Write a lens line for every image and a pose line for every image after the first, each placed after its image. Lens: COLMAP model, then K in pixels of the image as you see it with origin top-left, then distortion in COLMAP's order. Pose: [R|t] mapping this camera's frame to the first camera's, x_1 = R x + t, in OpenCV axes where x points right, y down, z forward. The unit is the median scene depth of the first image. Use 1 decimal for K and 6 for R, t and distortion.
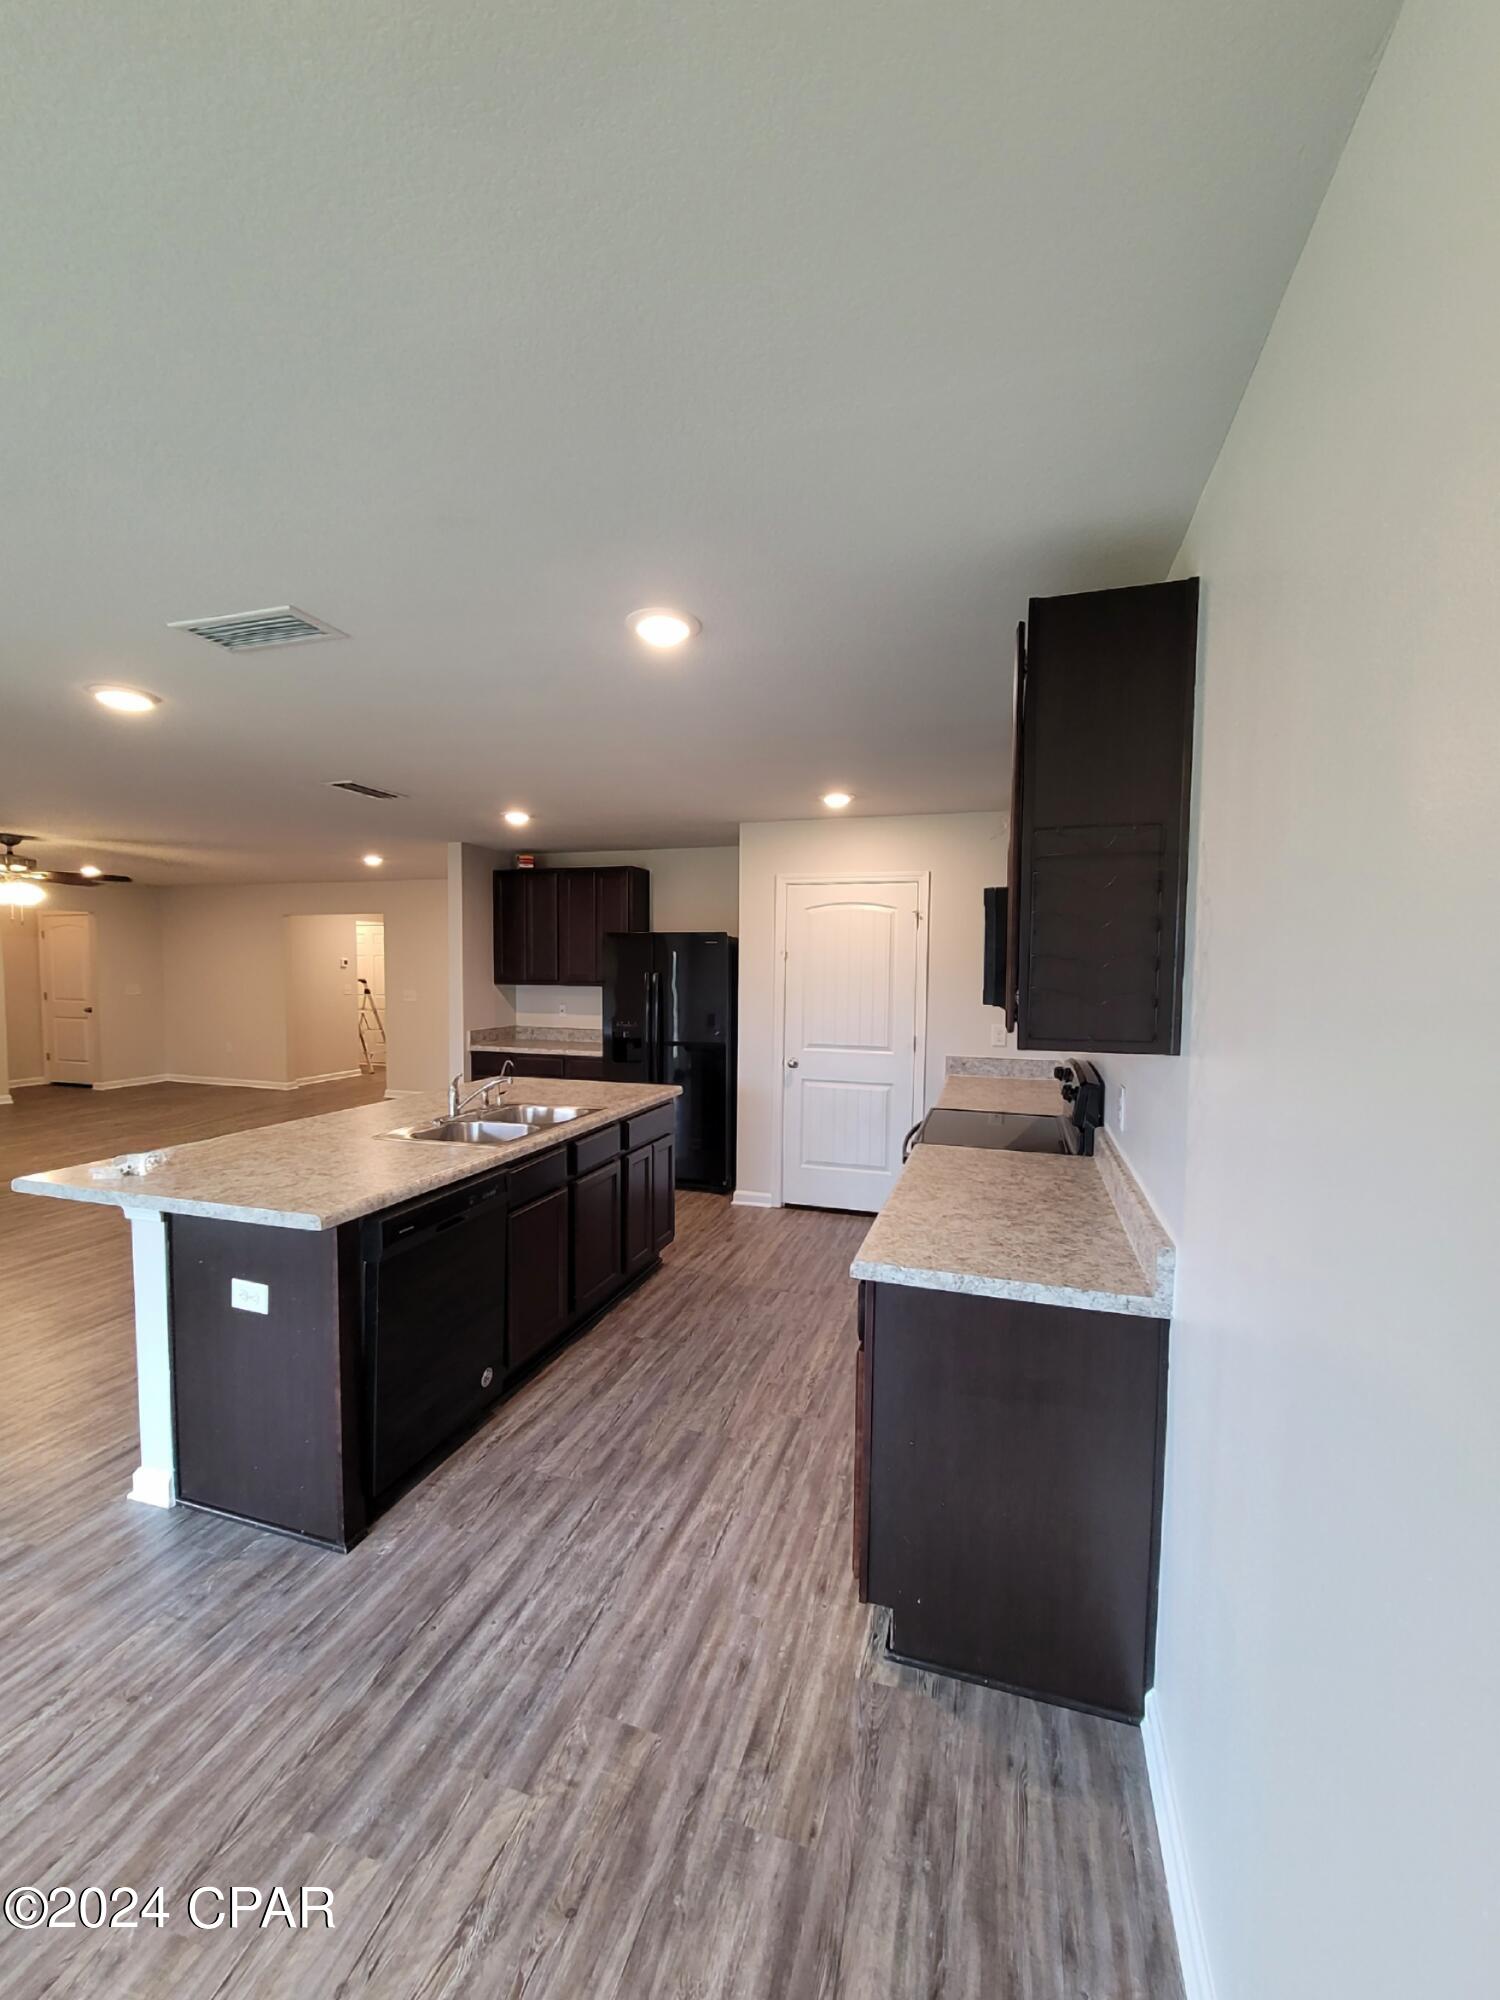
lens RADIAL K [[824.6, 0, 749.1], [0, 824.6, 992.0], [0, 0, 1]] dist [-0.003889, 0.003105]
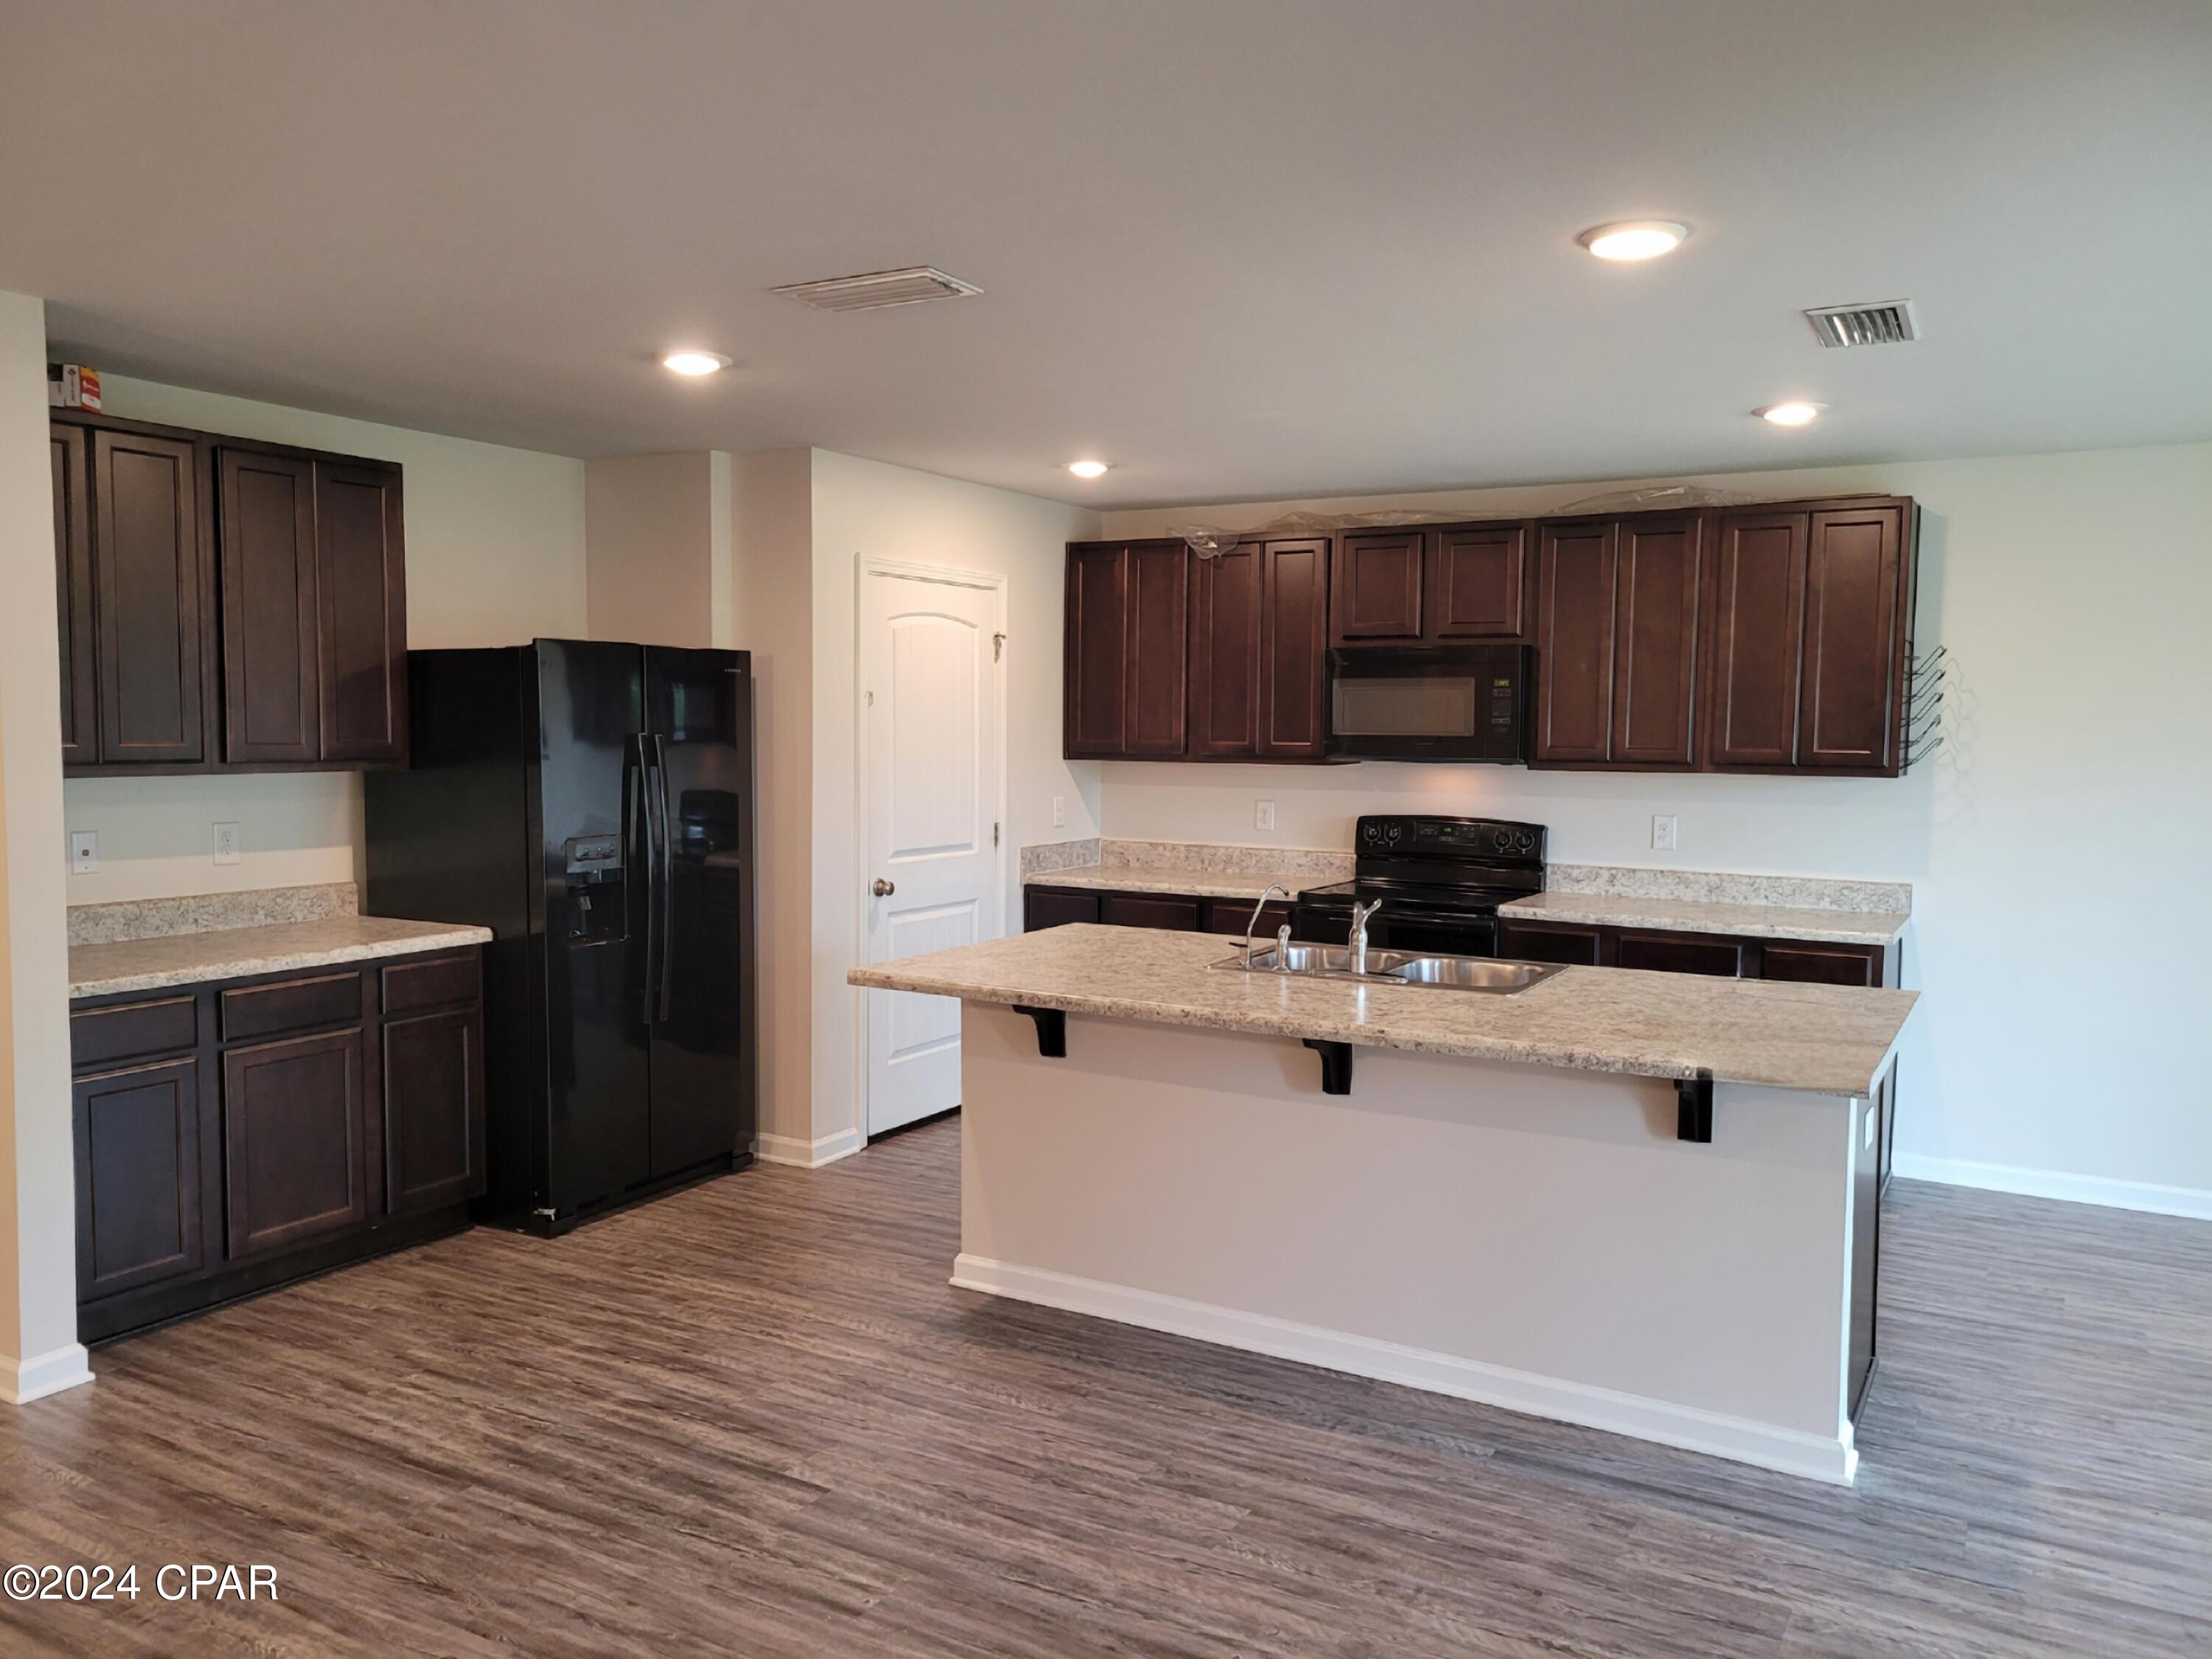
lens RADIAL K [[1681.7, 0, 1103.8], [0, 1681.7, 835.7], [0, 0, 1]] dist [0.037832, -0.015178]
pose [[0.207067, -0.075711, 0.975393, -2.762200], [0.026303, 0.997071, 0.071810, -0.075547], [-0.977973, 0.010786, 0.208452, 1.605635]]
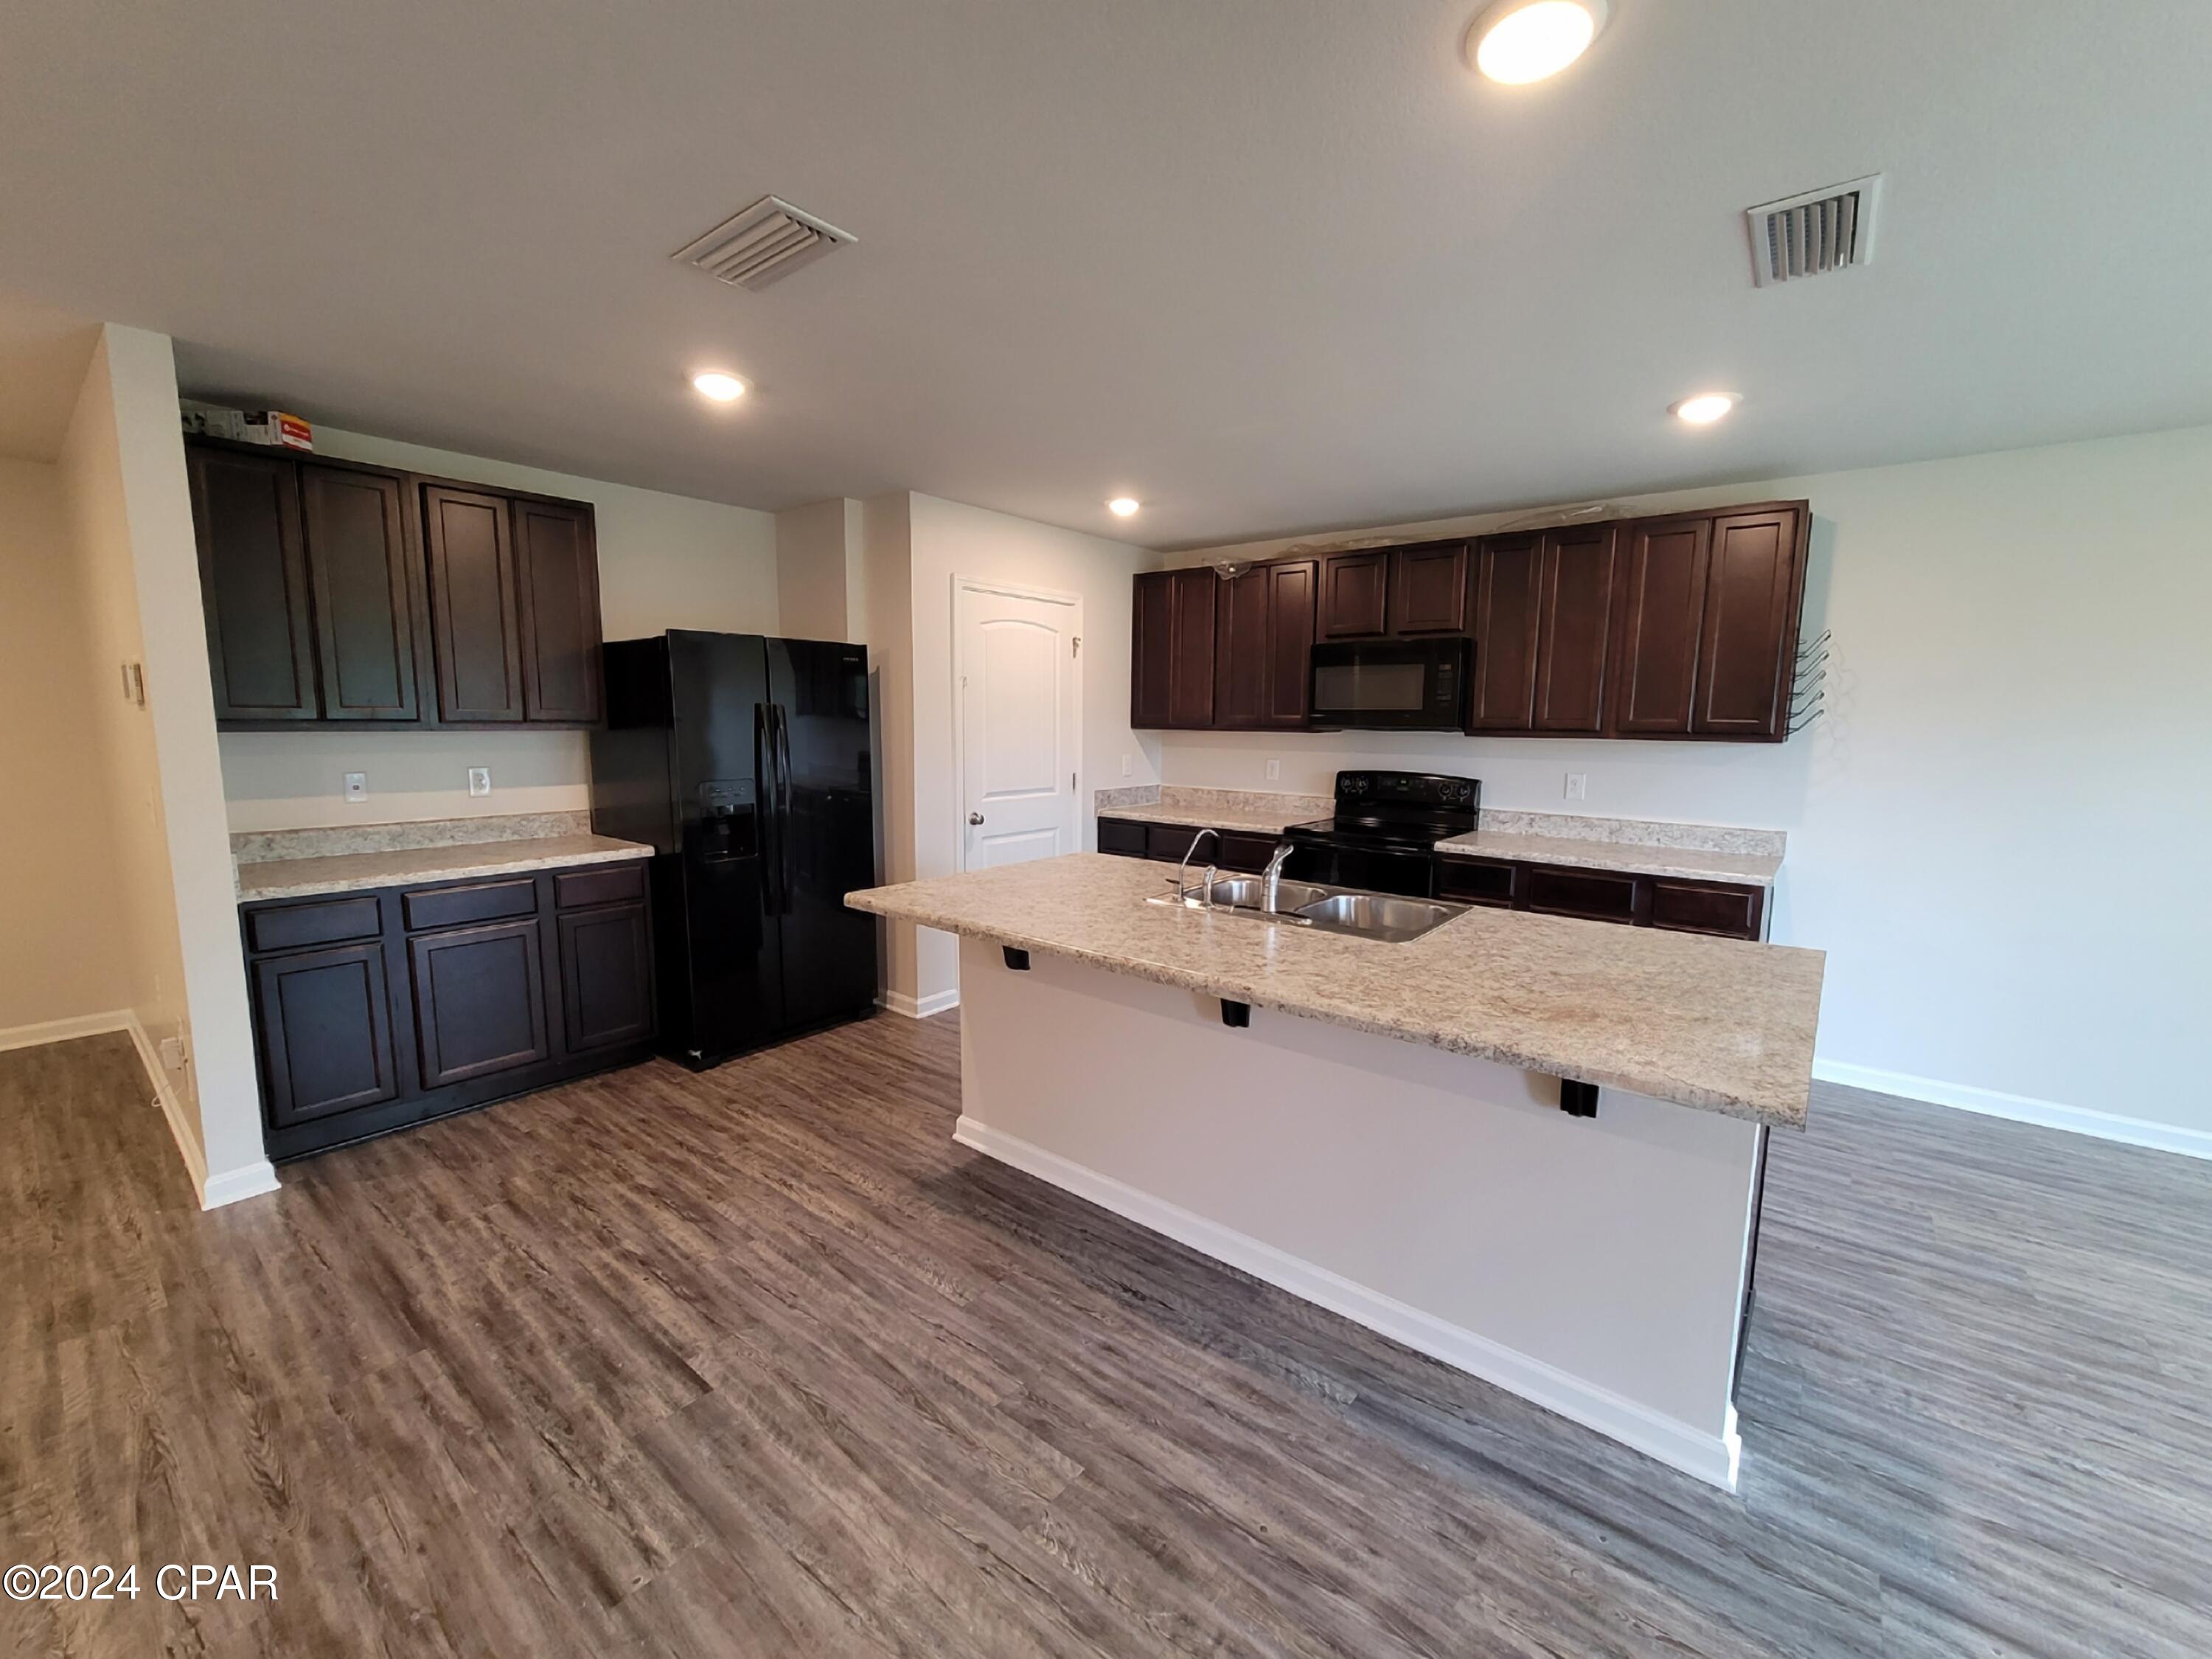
lens RADIAL K [[912.0, 0, 1121.6], [0, 912.0, 836.1], [0, 0, 1]] dist [-0.003889, 0.003105]
pose [[0.351966, -0.129296, 0.927040, -1.873775], [0.024777, 0.991353, 0.128859, -0.016689], [-0.935685, -0.022385, 0.352127, 1.481552]]
